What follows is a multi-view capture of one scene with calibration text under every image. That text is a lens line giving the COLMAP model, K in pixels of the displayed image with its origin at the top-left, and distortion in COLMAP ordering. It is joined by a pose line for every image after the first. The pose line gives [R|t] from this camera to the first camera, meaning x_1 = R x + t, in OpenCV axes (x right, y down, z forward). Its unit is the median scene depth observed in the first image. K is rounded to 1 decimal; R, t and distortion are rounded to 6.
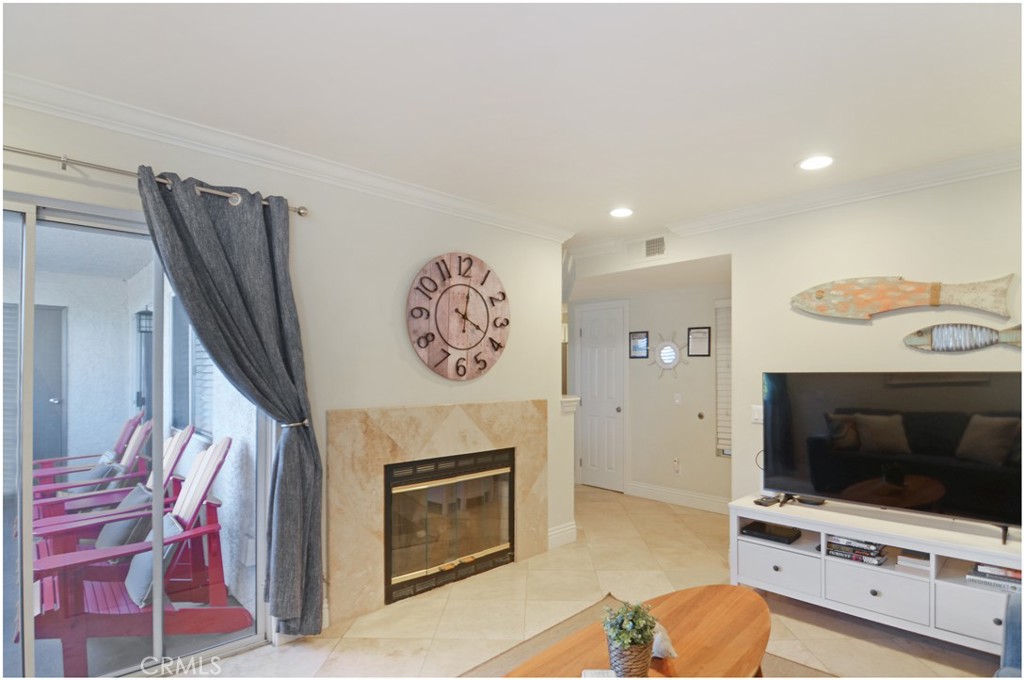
lens RADIAL K [[523.7, 0, 529.6], [0, 523.7, 355.4], [0, 0, 1]] dist [-0.020225, -0.002784]
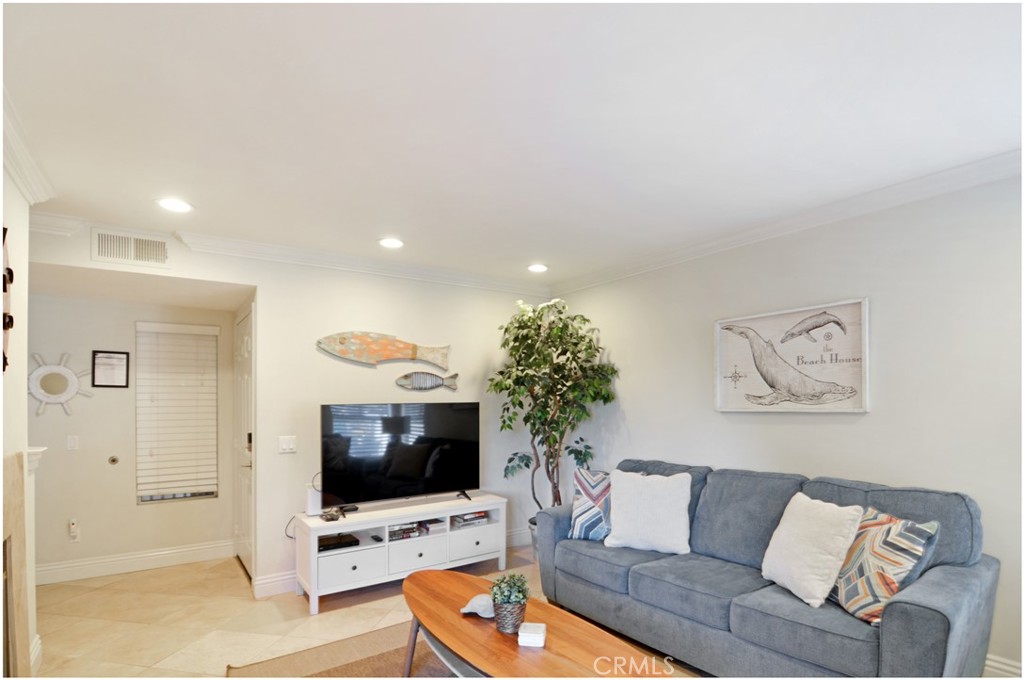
lens RADIAL K [[523.7, 0, 516.7], [0, 523.7, 394.5], [0, 0, 1]] dist [-0.020225, -0.002784]
pose [[0.157859, 0.011114, 0.987399, -0.625670], [-0.019851, 0.999770, -0.008080, 0.012173], [-0.987262, -0.018325, 0.158043, 0.425319]]
